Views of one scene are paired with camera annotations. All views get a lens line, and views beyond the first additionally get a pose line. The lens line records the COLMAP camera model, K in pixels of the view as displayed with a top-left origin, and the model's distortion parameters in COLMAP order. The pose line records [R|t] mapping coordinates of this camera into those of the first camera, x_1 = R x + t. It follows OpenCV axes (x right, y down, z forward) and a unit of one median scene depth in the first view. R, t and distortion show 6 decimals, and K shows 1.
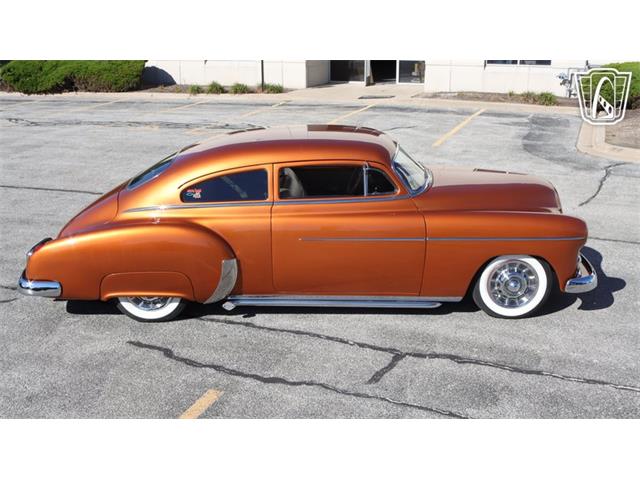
lens RADIAL K [[665.4, 0, 320.0], [0, 665.4, 240.0], [0, 0, 1]] dist [-0.101363, 0.053601]
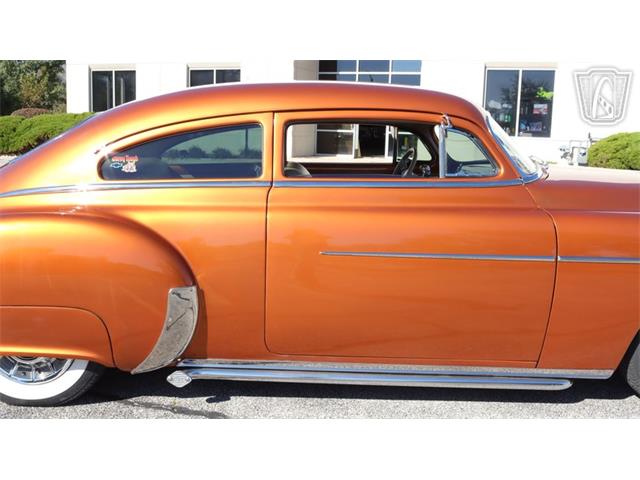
lens RADIAL K [[665.4, 0, 320.0], [0, 665.4, 240.0], [0, 0, 1]] dist [-0.101363, 0.053601]
pose [[0.999108, 0.028725, 0.030955, -0.045256], [-0.024612, 0.991739, -0.125891, 0.052877], [-0.034316, 0.125017, 0.991561, 0.461822]]
